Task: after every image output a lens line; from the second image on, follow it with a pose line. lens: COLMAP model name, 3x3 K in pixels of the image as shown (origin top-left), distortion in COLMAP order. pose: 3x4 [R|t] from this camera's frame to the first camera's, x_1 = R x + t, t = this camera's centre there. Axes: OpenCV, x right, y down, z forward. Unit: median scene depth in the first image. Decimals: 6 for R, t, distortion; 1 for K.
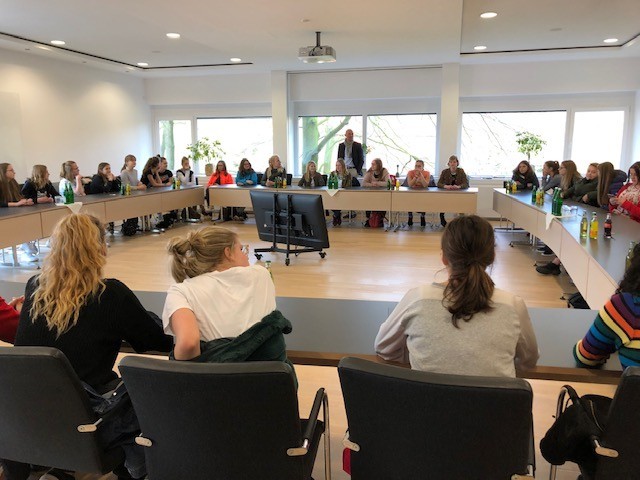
lens RADIAL K [[524.1, 0, 315.7], [0, 524.1, 238.8], [0, 0, 1]] dist [0.010341, -0.002281]
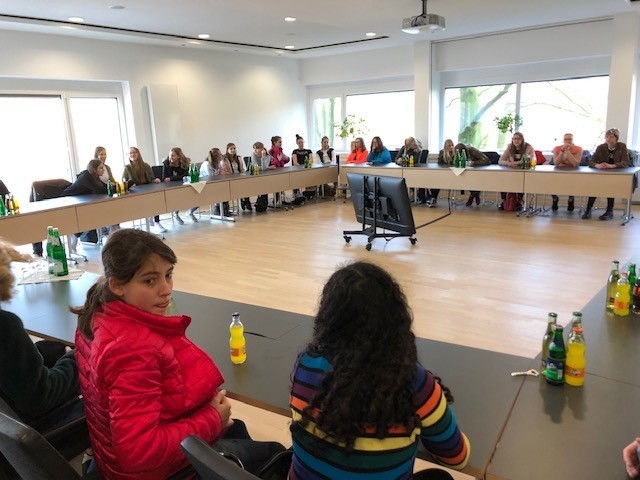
lens RADIAL K [[524.1, 0, 306.6], [0, 524.1, 234.2], [0, 0, 1]] dist [0.010341, -0.002281]
pose [[0.918651, 0.051252, -0.391732, 0.146646], [-0.033633, 0.998096, 0.051712, -0.016709], [0.393637, -0.034330, 0.918625, 0.042348]]
